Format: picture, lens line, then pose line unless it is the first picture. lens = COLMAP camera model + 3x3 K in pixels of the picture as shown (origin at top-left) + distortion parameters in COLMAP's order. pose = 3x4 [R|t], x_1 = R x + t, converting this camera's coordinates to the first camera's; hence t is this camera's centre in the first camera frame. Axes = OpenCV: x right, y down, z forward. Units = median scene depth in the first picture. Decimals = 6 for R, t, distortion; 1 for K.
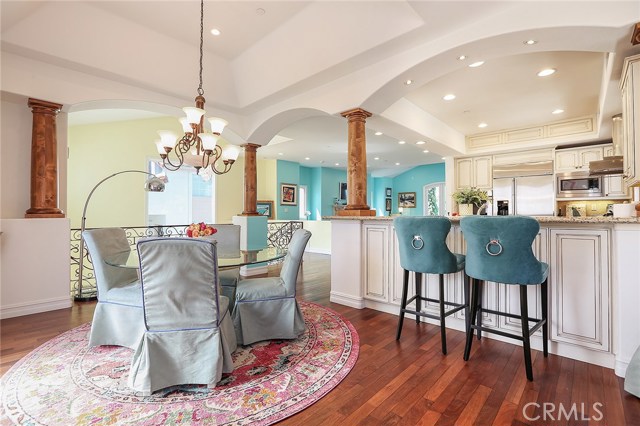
lens RADIAL K [[293.5, 0, 316.6], [0, 293.5, 212.2], [0, 0, 1]] dist [-0.033747, 0.006867]
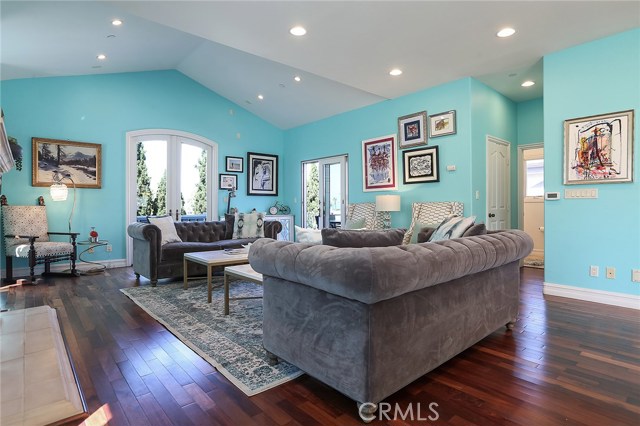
lens RADIAL K [[347.5, 0, 317.6], [0, 347.5, 207.5], [0, 0, 1]] dist [-0.020982, 0.002338]
pose [[0.112483, 0.004131, 0.993645, -0.057976], [-0.002278, 0.999990, -0.003899, 0.011004], [-0.993651, -0.001825, 0.112492, 0.907046]]
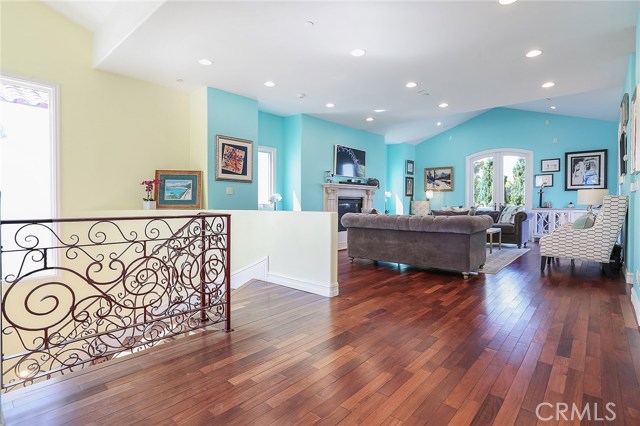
lens RADIAL K [[329.3, 0, 315.7], [0, 329.3, 207.5], [0, 0, 1]] dist [-0.022343, 0.000098]
pose [[0.999545, 0.001070, 0.030159, 0.024760], [-0.001585, 0.999853, 0.017046, 0.011216], [-0.030137, -0.017086, 0.999400, 0.386805]]
